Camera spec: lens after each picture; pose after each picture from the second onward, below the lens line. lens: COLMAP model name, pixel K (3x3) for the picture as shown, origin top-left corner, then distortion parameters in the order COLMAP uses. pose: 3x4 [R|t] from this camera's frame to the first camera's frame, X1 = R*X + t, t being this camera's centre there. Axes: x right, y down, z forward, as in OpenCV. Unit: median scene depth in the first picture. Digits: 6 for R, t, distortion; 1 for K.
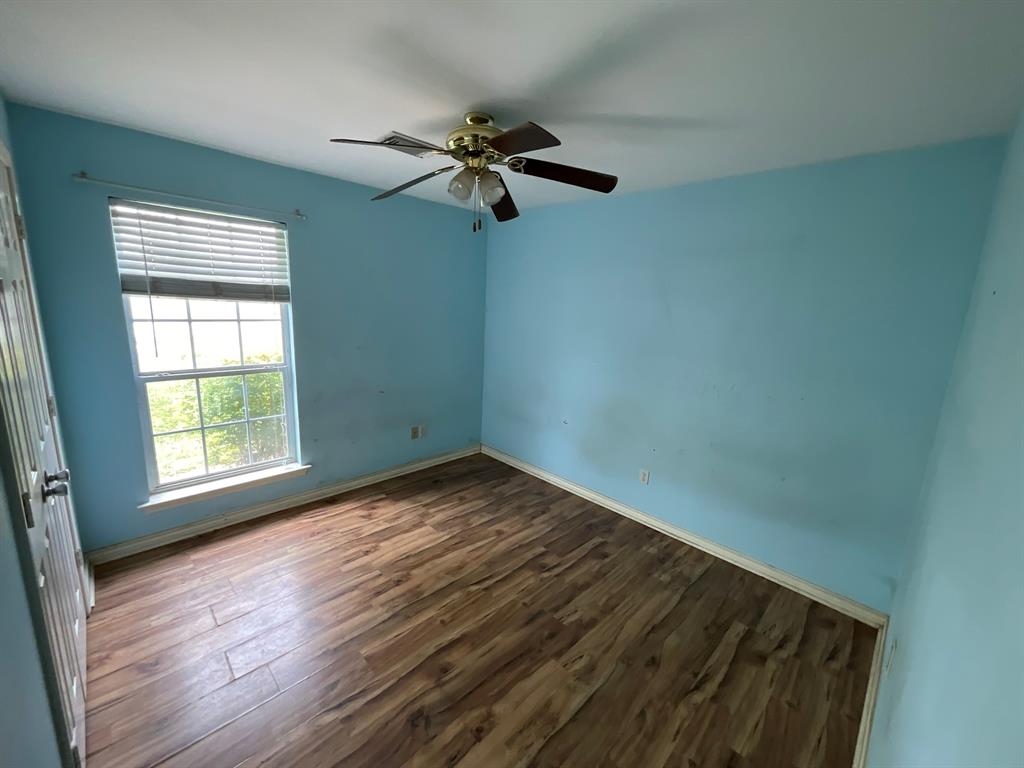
lens RADIAL K [[410.8, 0, 512.3], [0, 410.8, 382.1], [0, 0, 1]] dist [-0.007103, -0.000089]
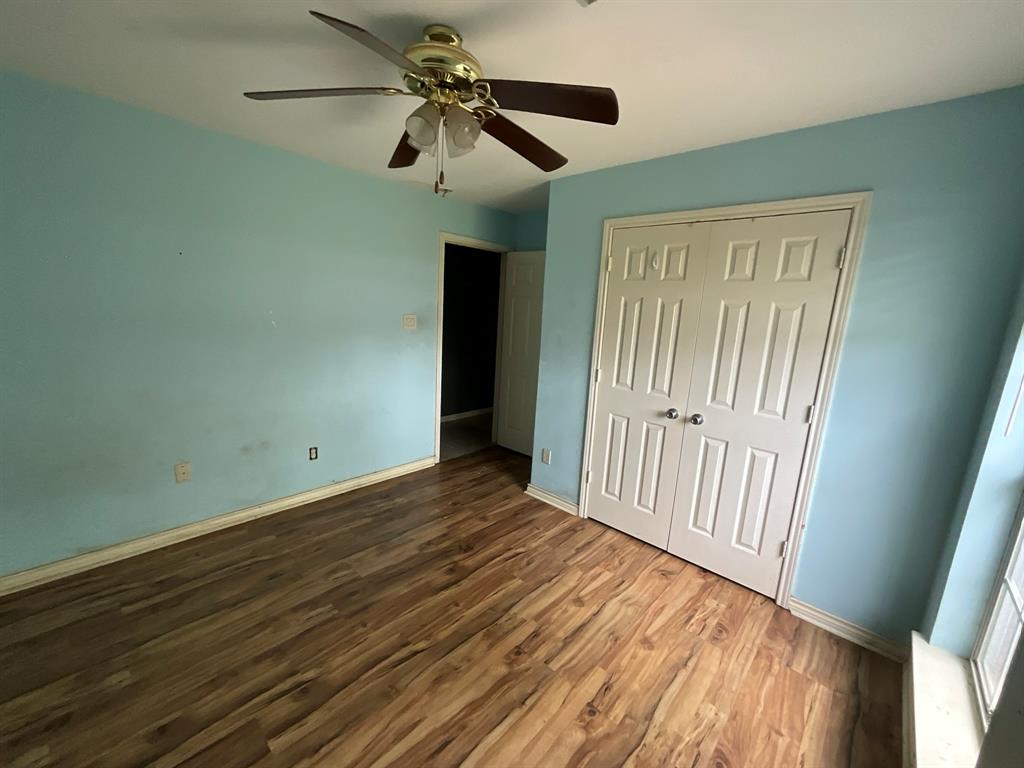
lens RADIAL K [[410.8, 0, 513.0], [0, 410.8, 384.0], [0, 0, 1]] dist [-0.007103, -0.000089]
pose [[-0.993763, -0.094101, -0.059828, -0.184695], [-0.109650, 0.922204, 0.370832, -0.286063], [0.020278, 0.375079, -0.926771, 1.632705]]
